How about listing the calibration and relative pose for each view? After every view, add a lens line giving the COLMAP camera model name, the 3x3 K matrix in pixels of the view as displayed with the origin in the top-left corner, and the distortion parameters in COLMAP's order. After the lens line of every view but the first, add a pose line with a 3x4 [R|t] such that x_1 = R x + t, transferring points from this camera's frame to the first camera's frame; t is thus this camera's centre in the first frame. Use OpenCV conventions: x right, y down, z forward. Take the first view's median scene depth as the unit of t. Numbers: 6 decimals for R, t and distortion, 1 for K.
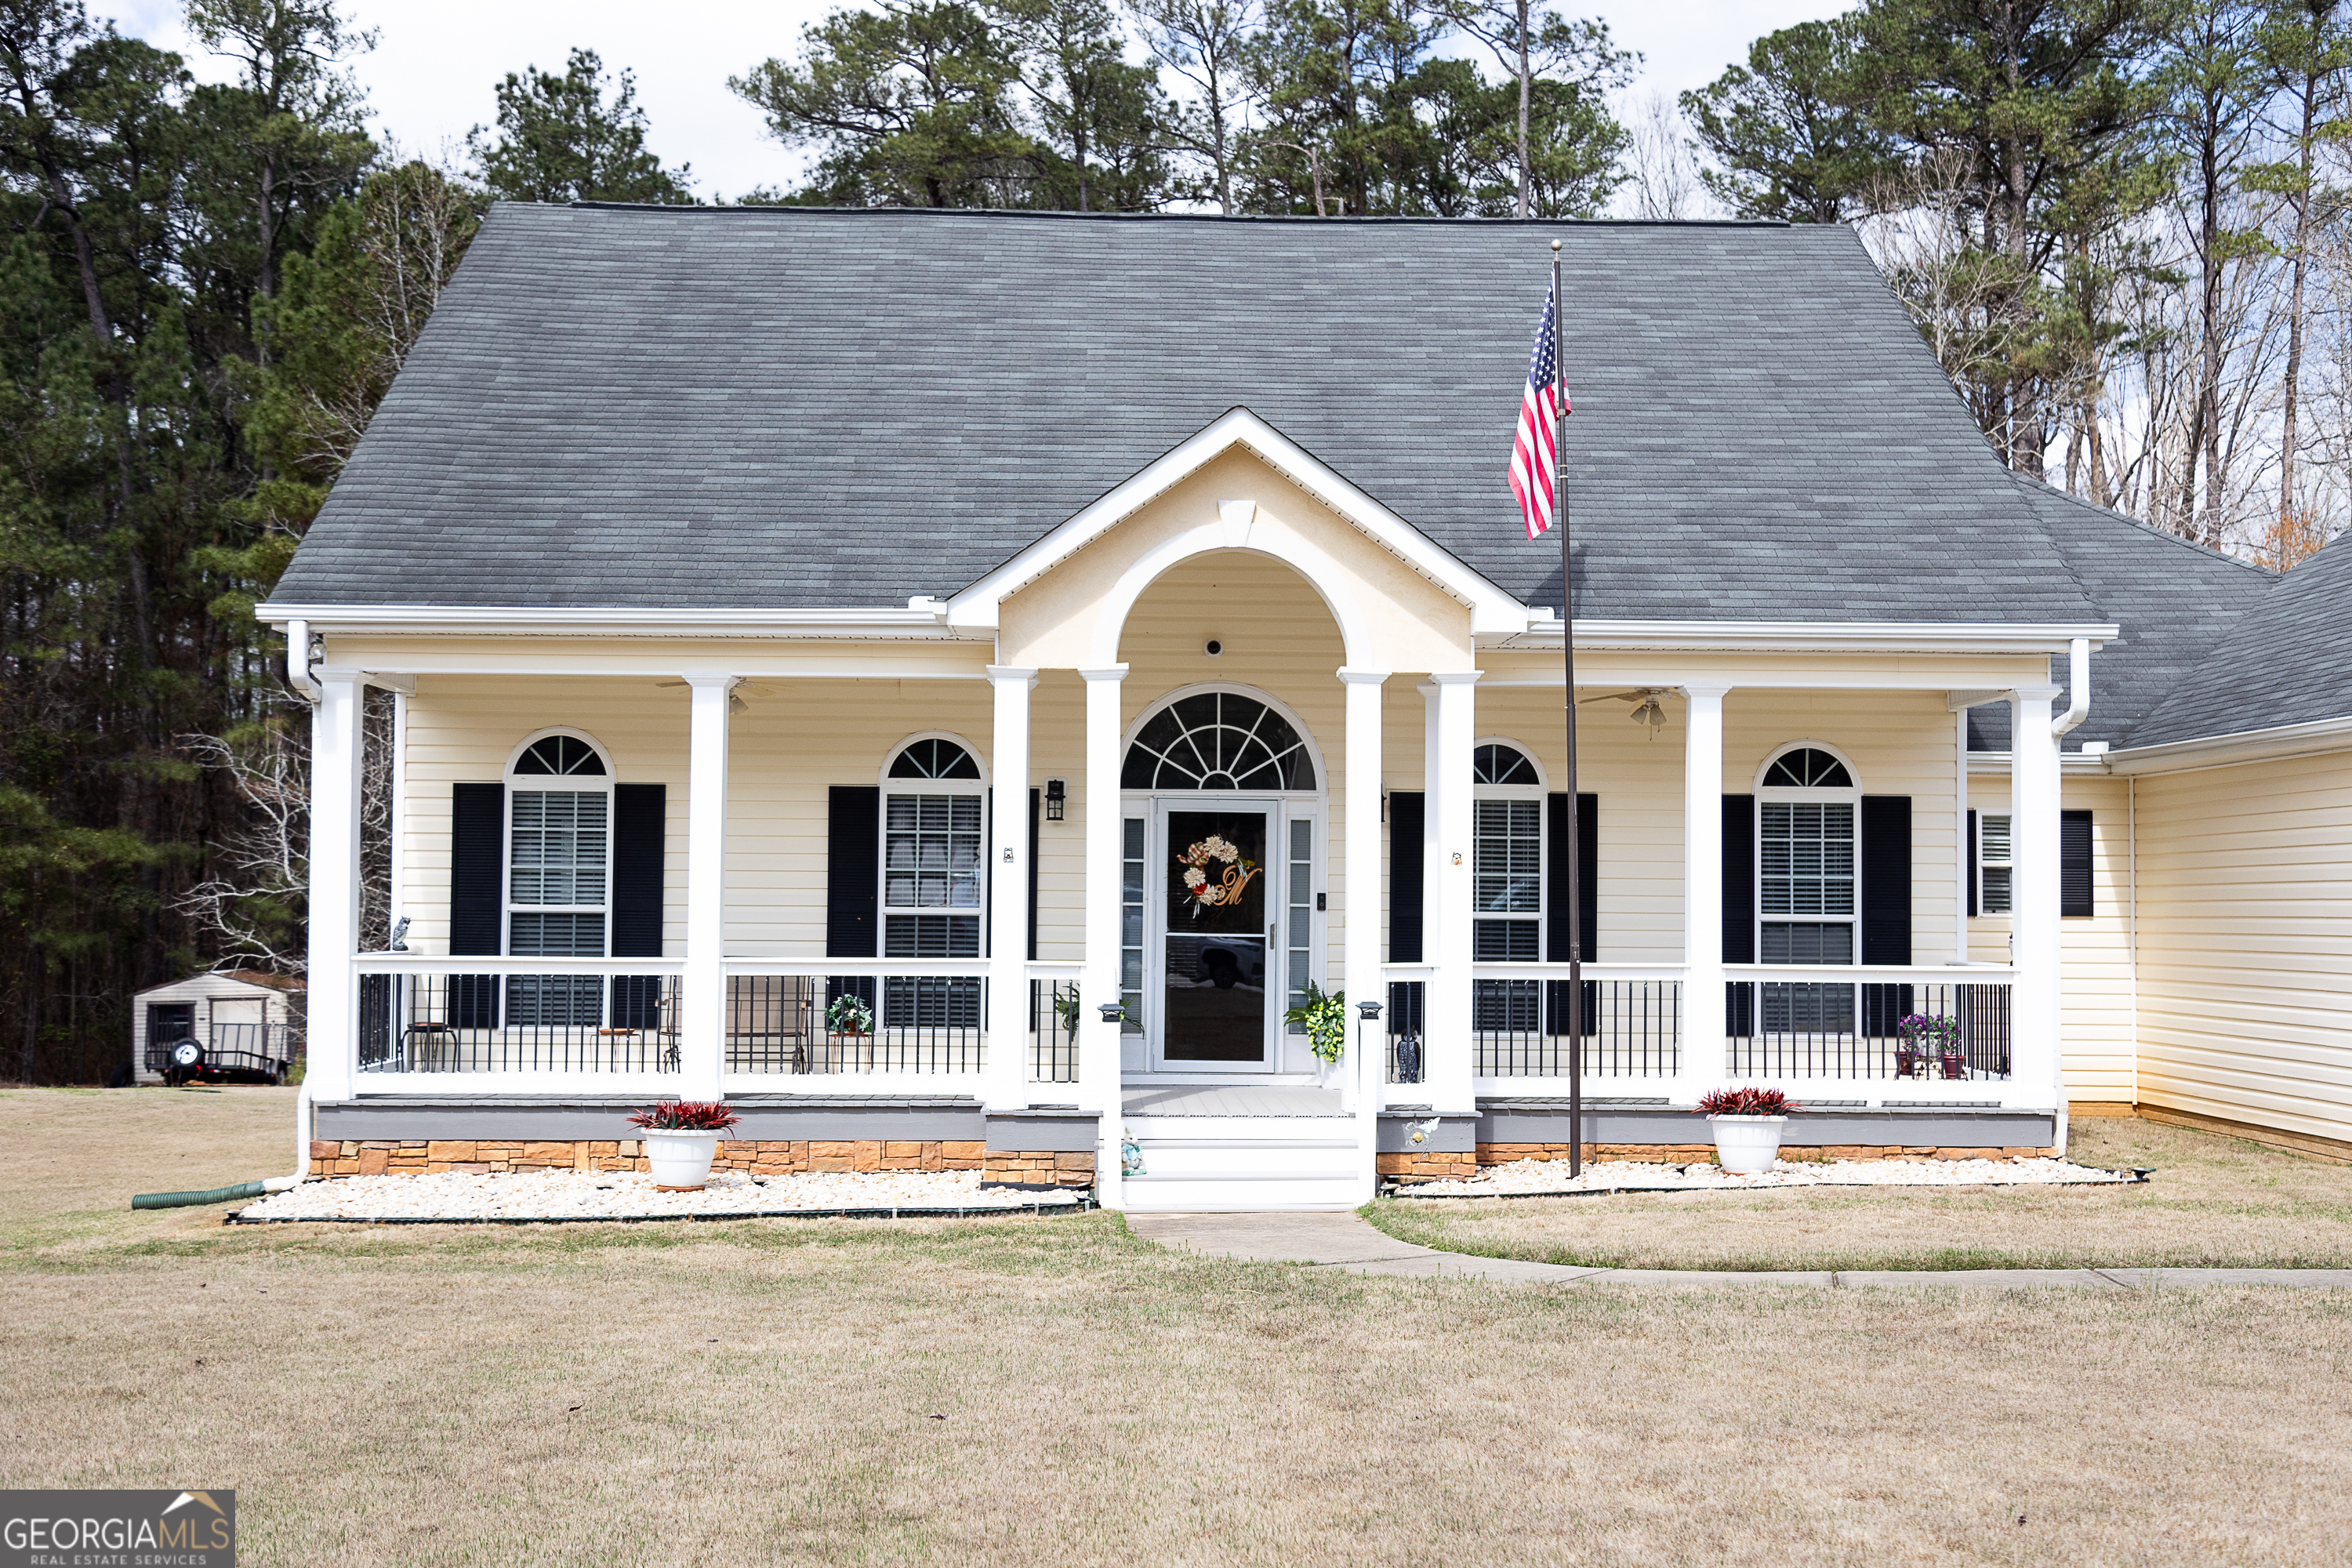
lens RADIAL K [[2763.7, 0, 1176.0], [0, 2763.7, 784.0], [0, 0, 1]] dist [0.004111, -0.002148]
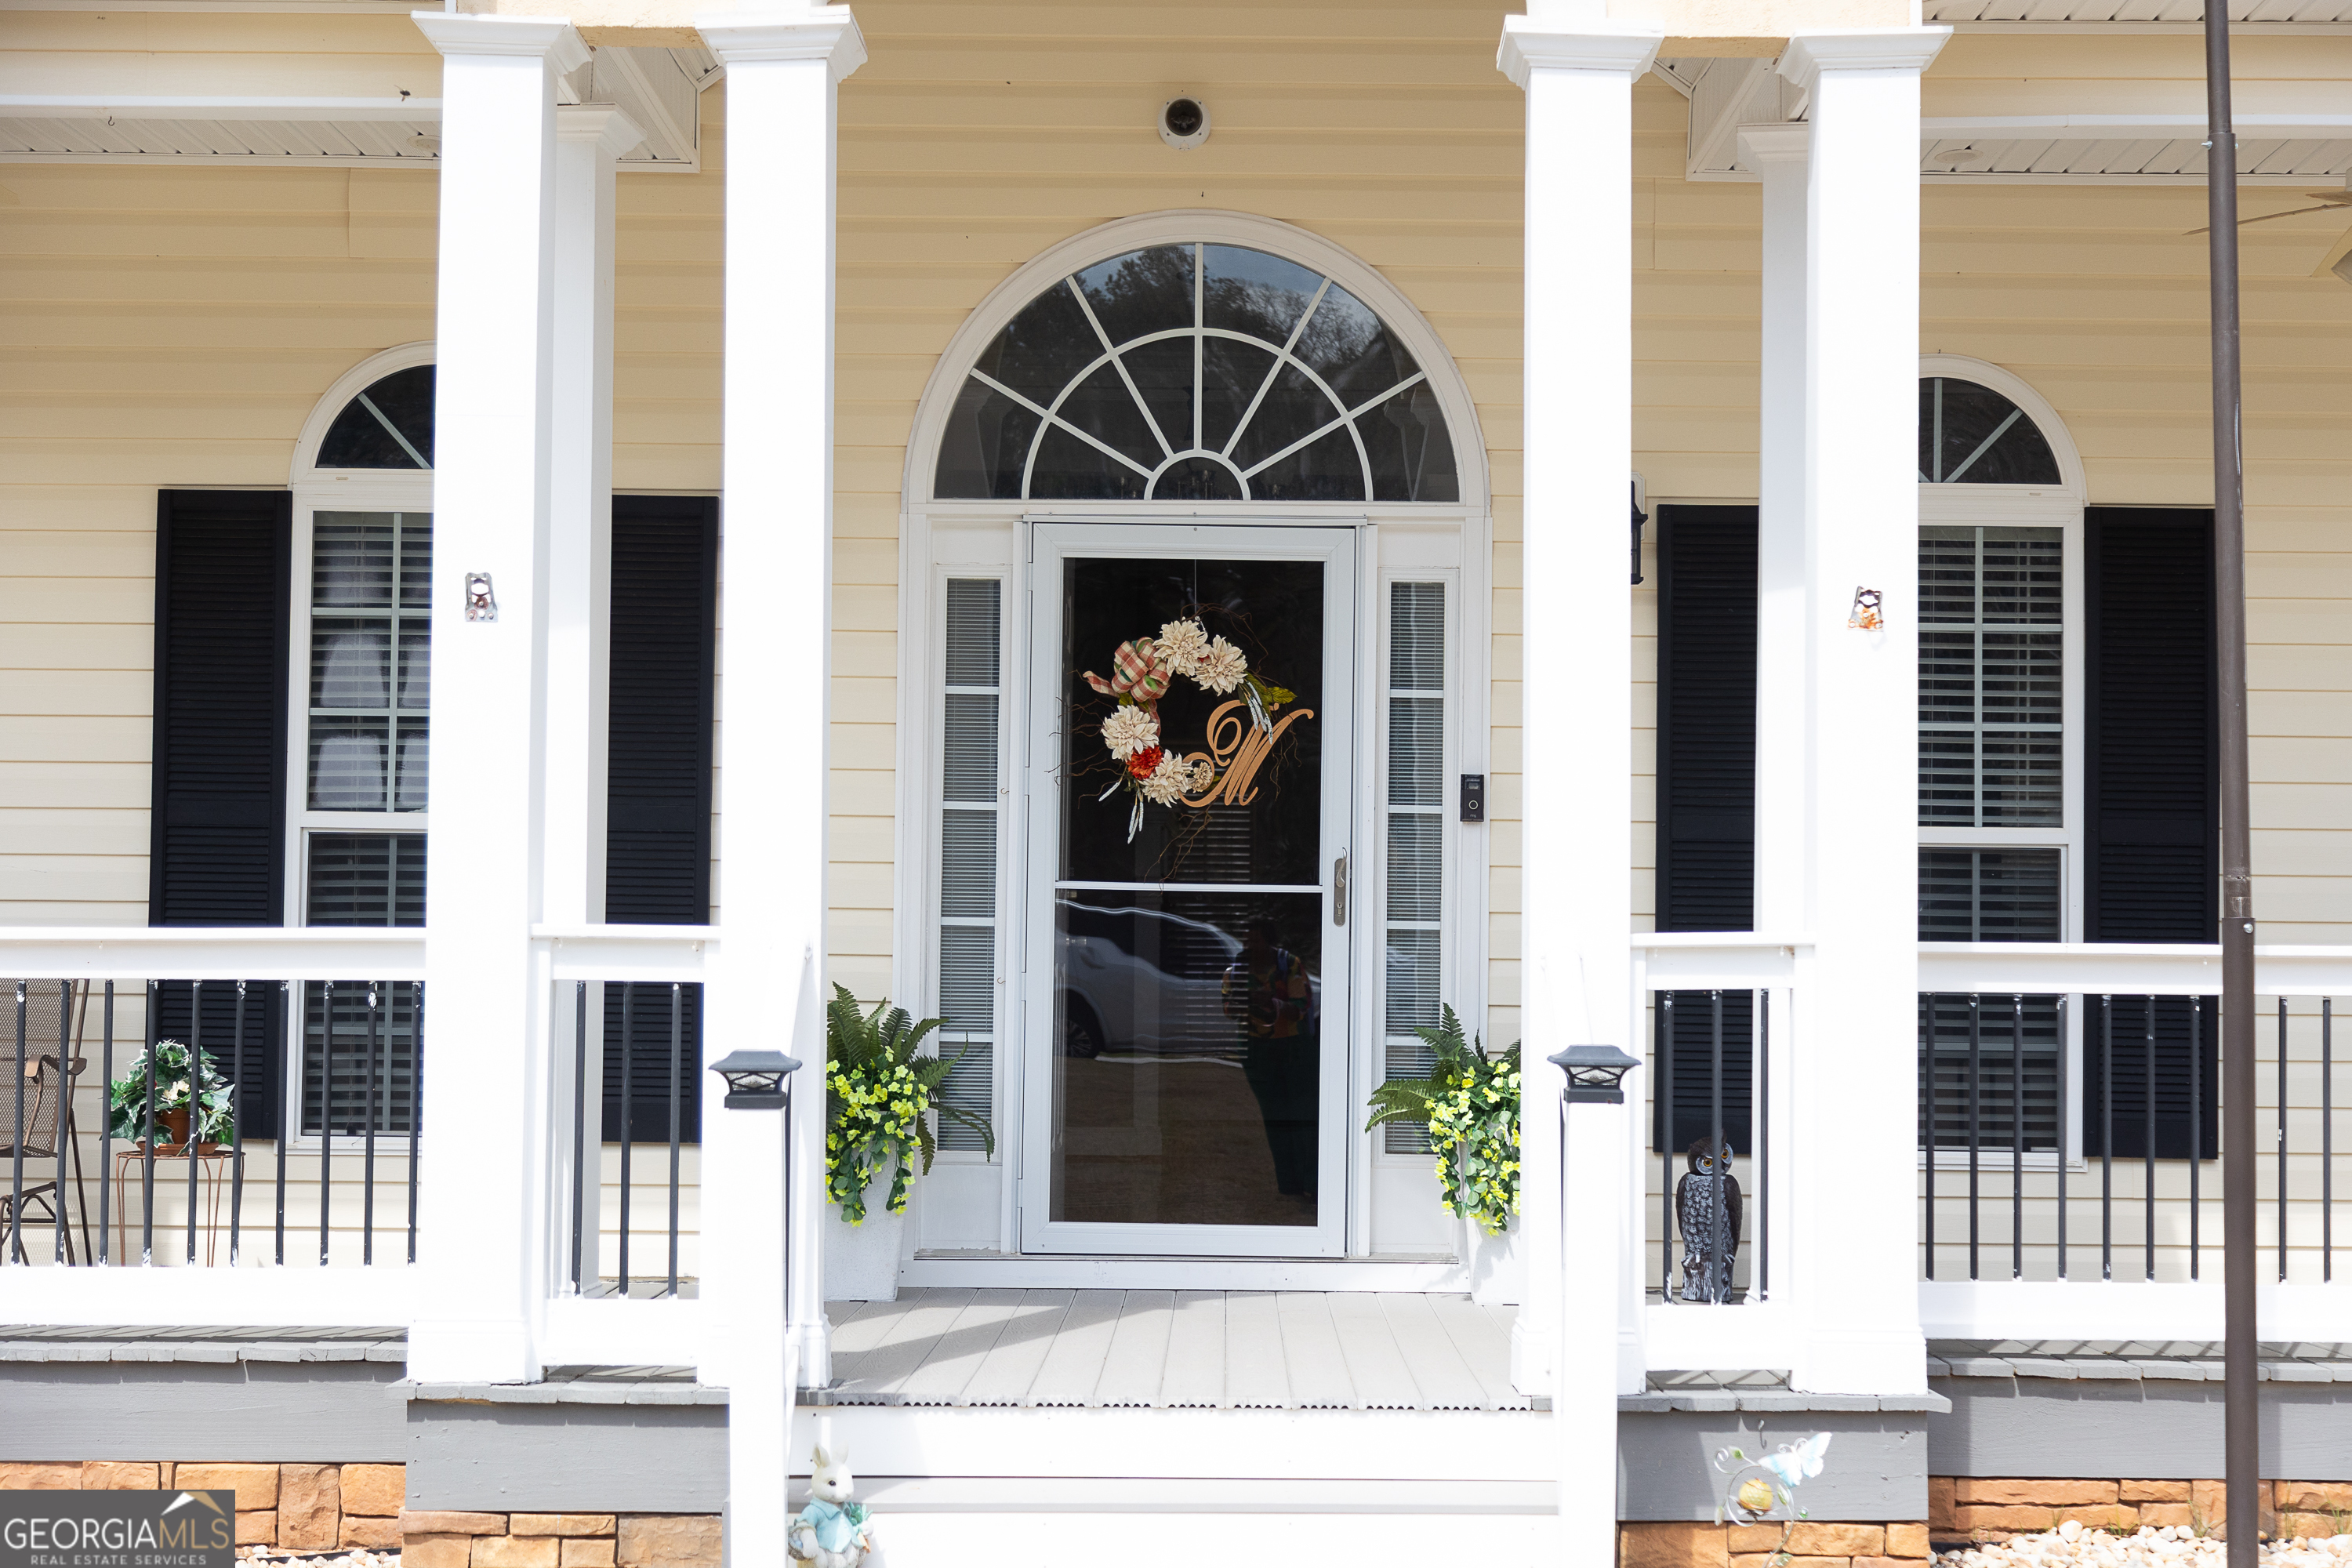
lens RADIAL K [[4085.5, 0, 1176.0], [0, 4085.5, 784.0], [0, 0, 1]] dist [0.070215, -0.072708]
pose [[0.999261, -0.000501, -0.038423, 0.034149], [0.000439, 0.999999, -0.001609, 0.041888], [0.038424, 0.001591, 0.999260, 0.450929]]
